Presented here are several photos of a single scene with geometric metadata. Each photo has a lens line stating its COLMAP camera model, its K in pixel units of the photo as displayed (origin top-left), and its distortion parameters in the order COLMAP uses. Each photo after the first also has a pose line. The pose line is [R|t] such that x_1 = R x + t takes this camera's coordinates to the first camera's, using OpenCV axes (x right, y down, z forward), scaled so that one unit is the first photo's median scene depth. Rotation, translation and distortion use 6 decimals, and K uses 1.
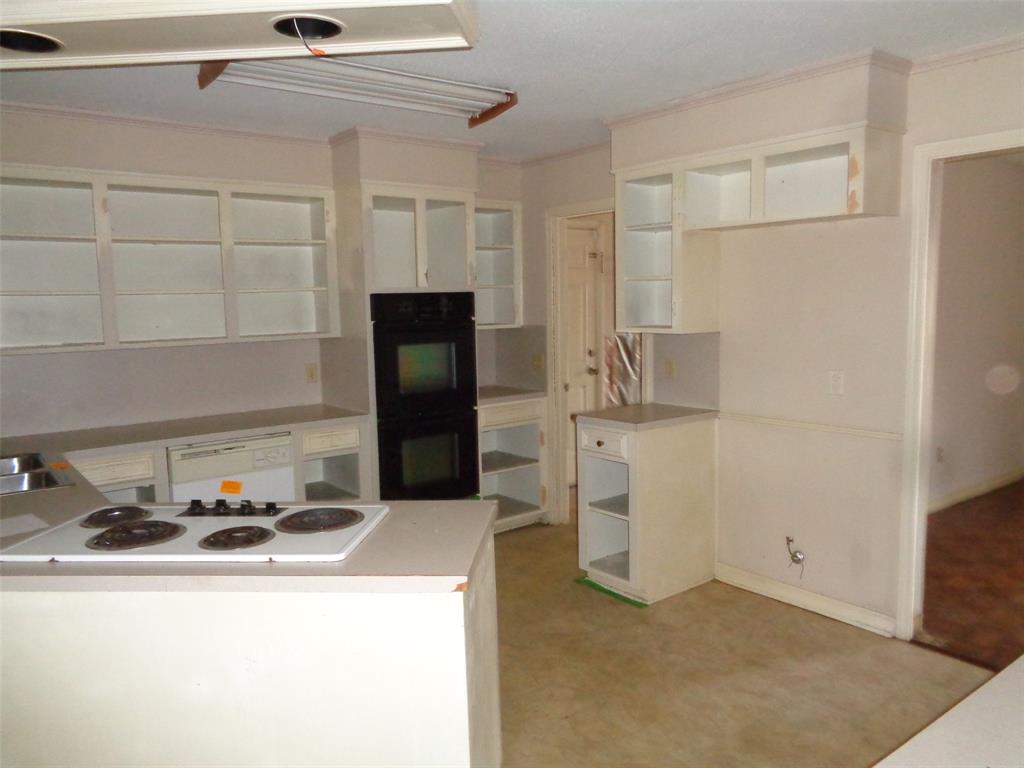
lens RADIAL K [[782.7, 0, 512.0], [0, 782.7, 384.0], [0, 0, 1]] dist [0.013400, 0.005293]
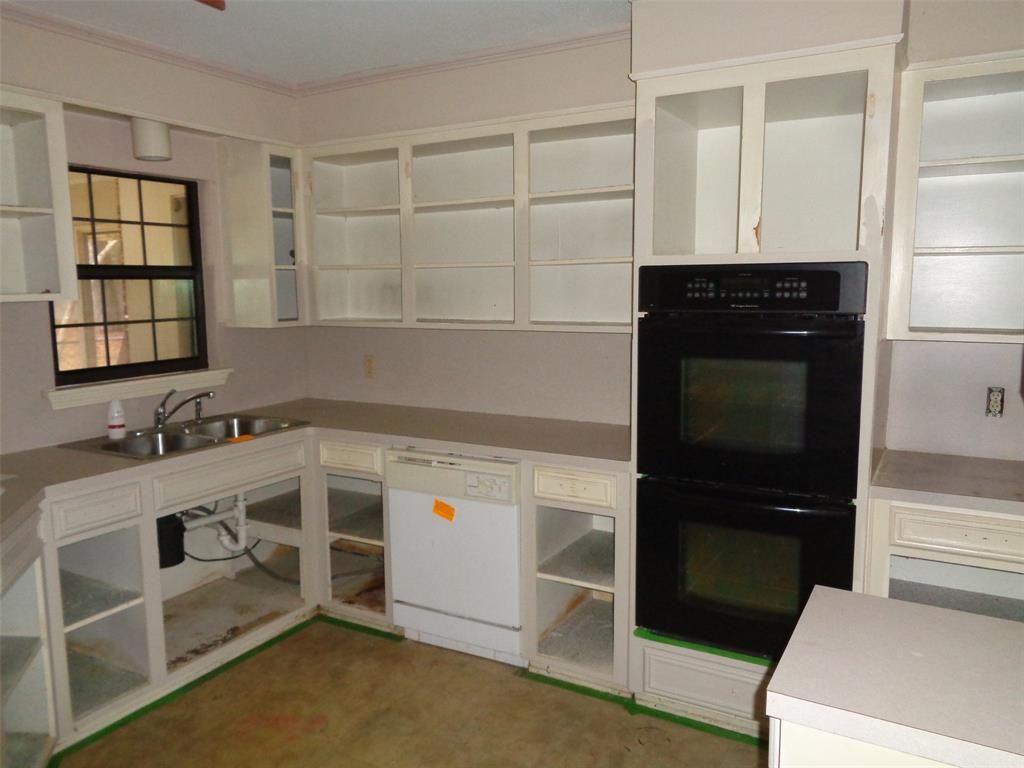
lens RADIAL K [[782.7, 0, 512.0], [0, 782.7, 384.0], [0, 0, 1]] dist [0.013400, 0.005293]
pose [[0.384502, 0.133738, -0.913385, 0.364240], [-0.109236, 0.989090, 0.098838, -0.078689], [0.916638, 0.061771, 0.394916, 0.716769]]
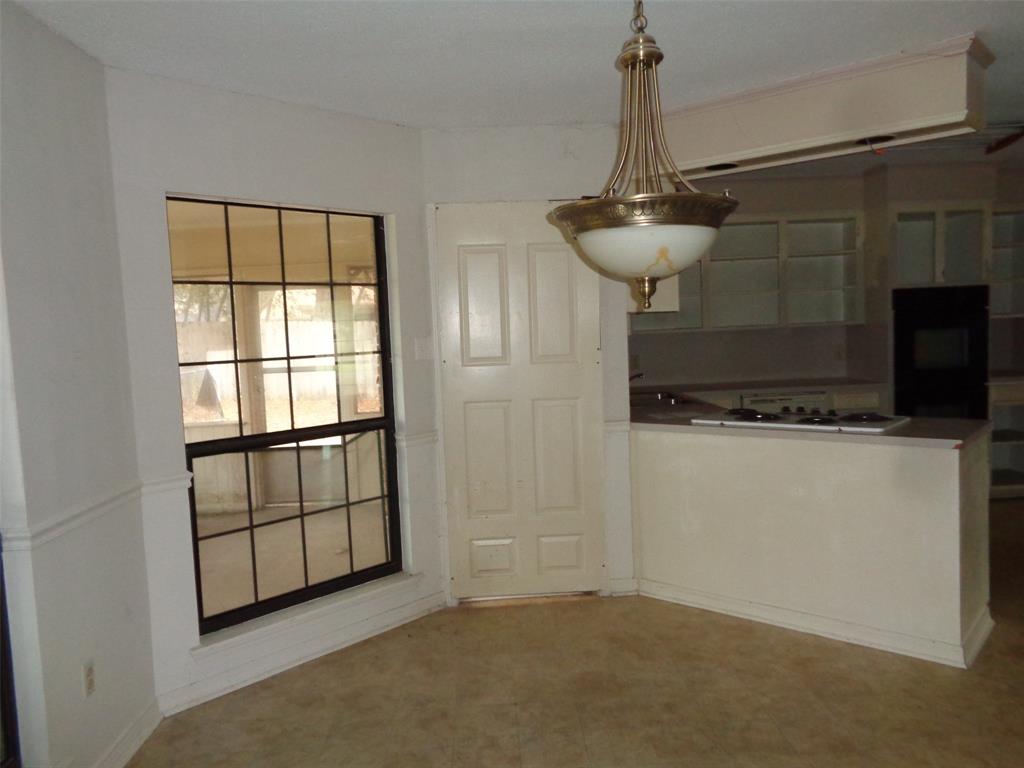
lens RADIAL K [[782.7, 0, 512.0], [0, 782.7, 384.0], [0, 0, 1]] dist [0.013400, 0.005293]
pose [[0.820924, 0.031485, -0.570169, 0.043439], [-0.038485, 0.999259, -0.000230, 0.060346], [0.569739, 0.022132, 0.821528, -0.384053]]
